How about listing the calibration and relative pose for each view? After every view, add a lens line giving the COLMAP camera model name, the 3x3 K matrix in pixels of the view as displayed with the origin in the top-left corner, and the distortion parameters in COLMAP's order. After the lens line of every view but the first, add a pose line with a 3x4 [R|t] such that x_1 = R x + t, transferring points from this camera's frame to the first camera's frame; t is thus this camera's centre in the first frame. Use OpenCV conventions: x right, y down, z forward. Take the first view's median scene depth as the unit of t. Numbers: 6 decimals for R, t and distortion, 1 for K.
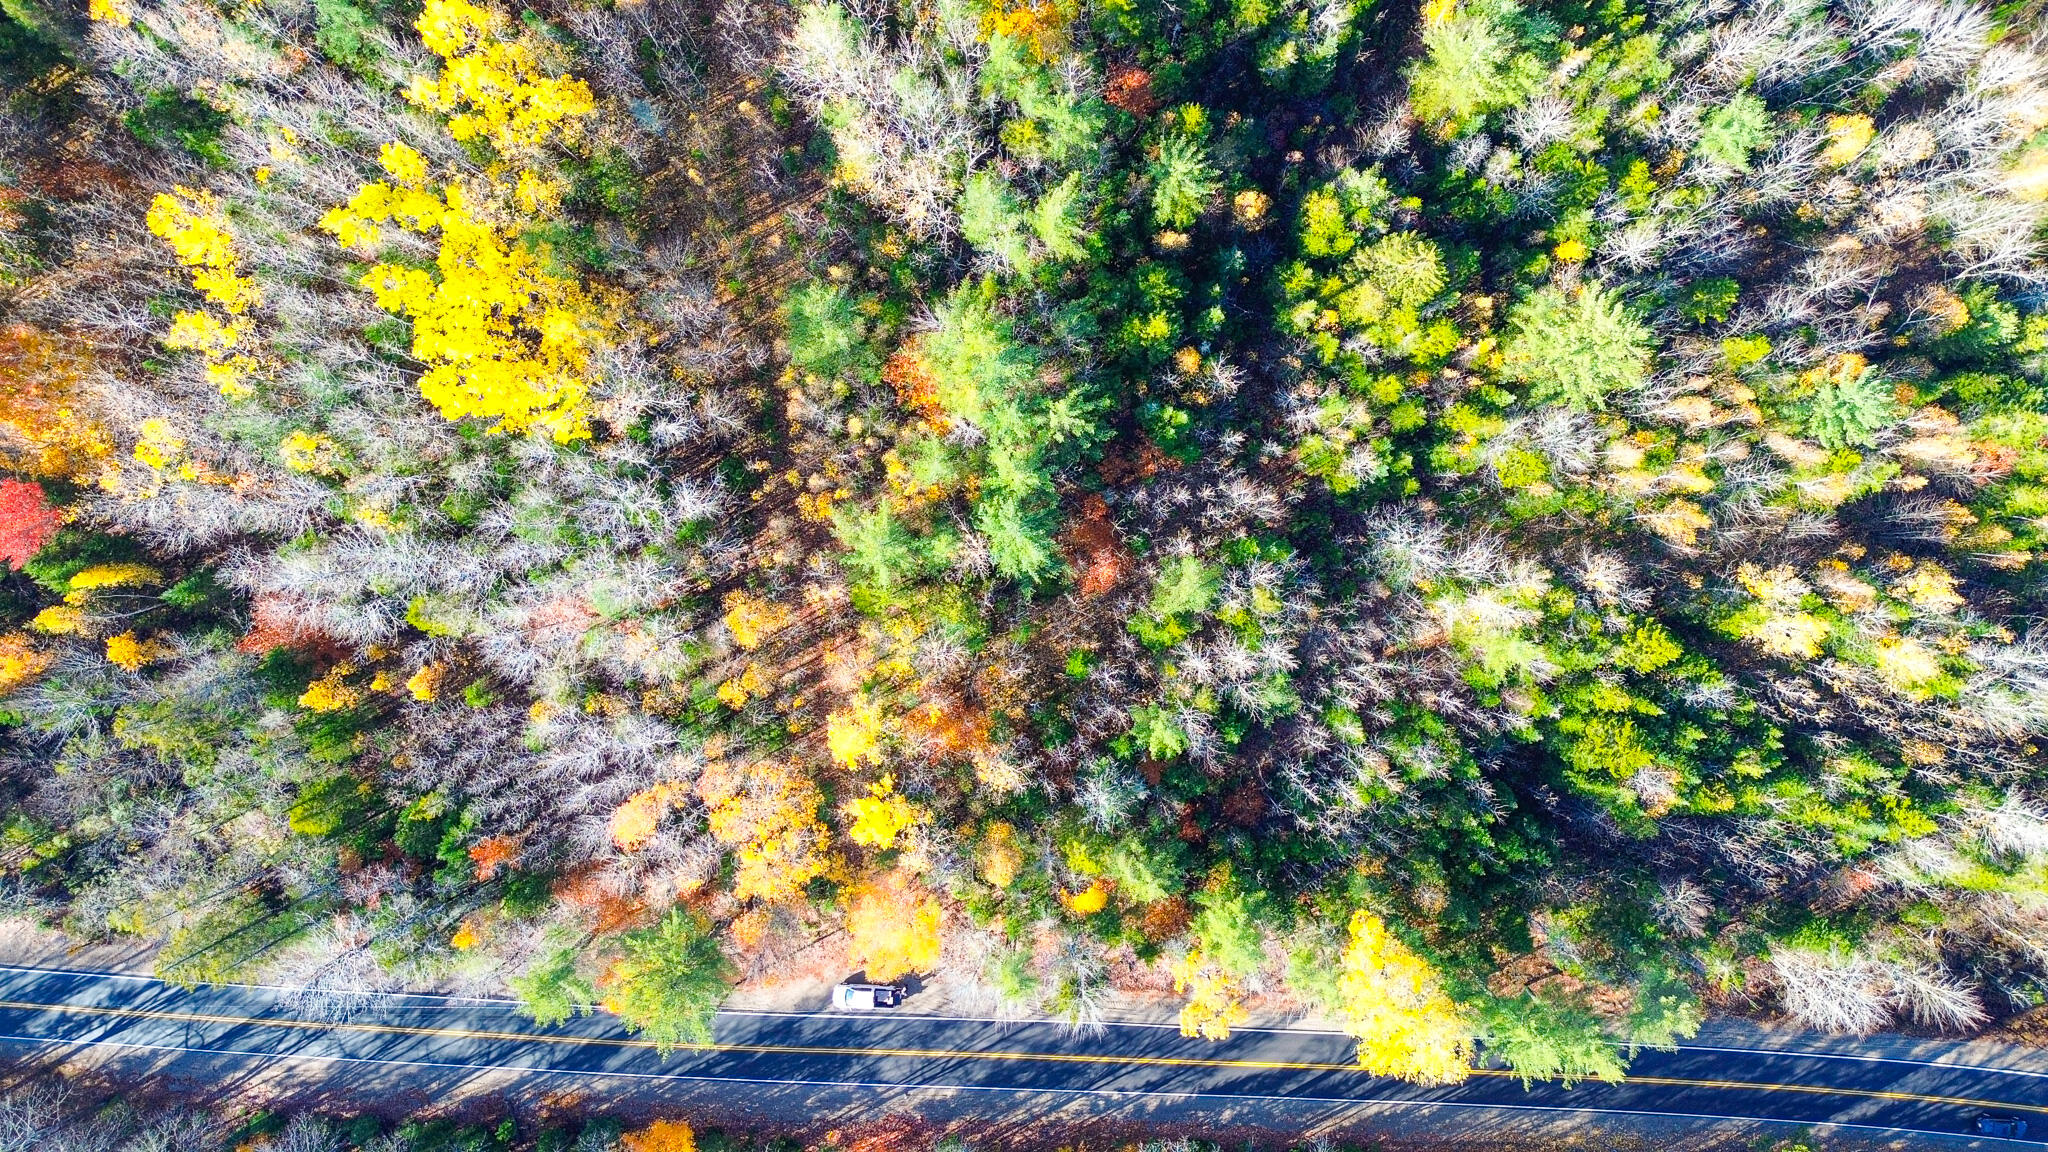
lens RADIAL K [[1422.5, 0, 1024.4], [0, 1422.5, 578.9], [0, 0, 1]] dist [0.057661, -0.049339]
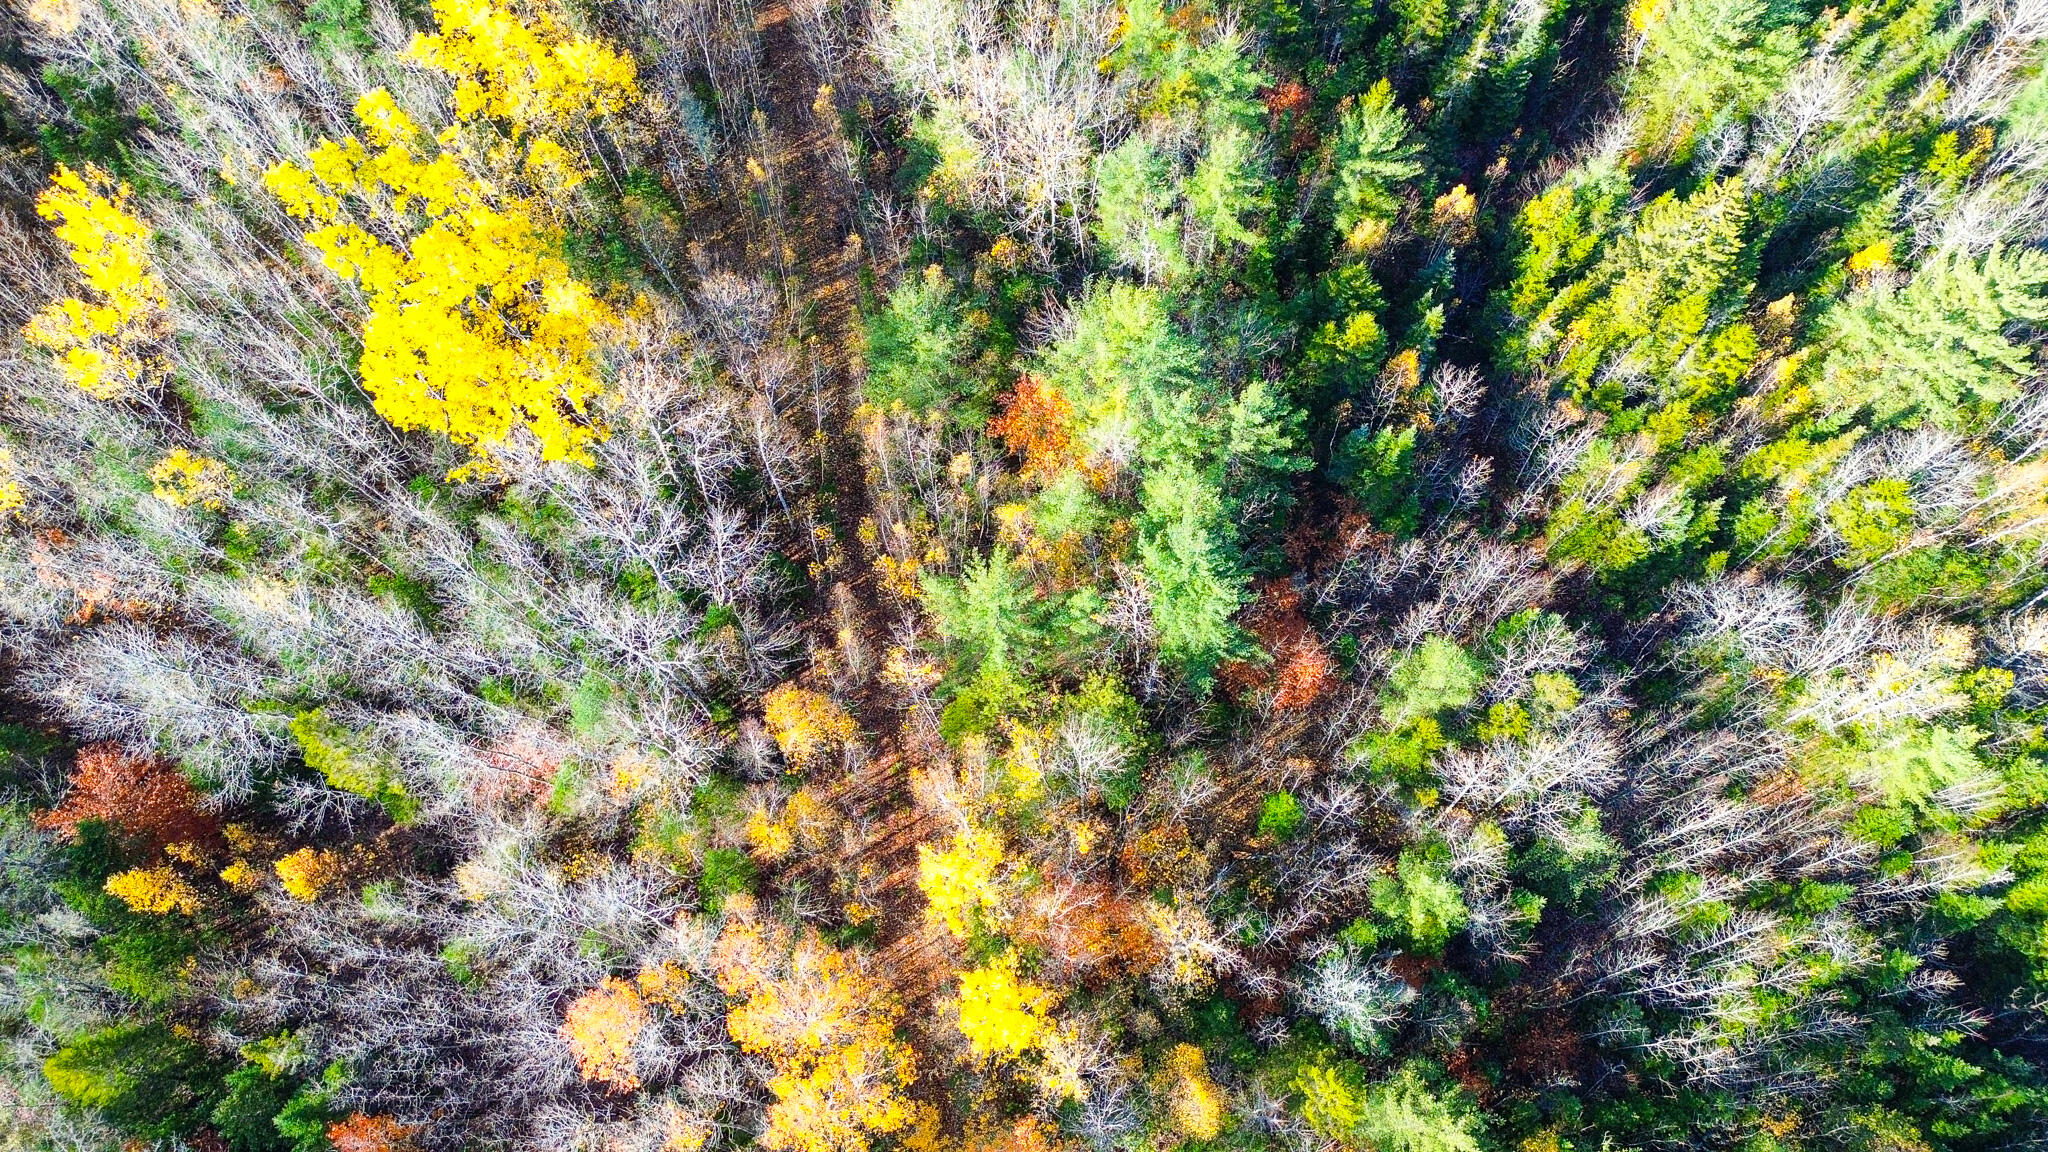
lens RADIAL K [[1422.5, 0, 1022.5], [0, 1422.5, 571.1], [0, 0, 1]] dist [0.057661, -0.049339]
pose [[0.999757, -0.018418, 0.012124, -0.094331], [0.021650, 0.924194, -0.381309, 0.220247], [-0.004182, 0.381478, 0.924368, 0.345978]]
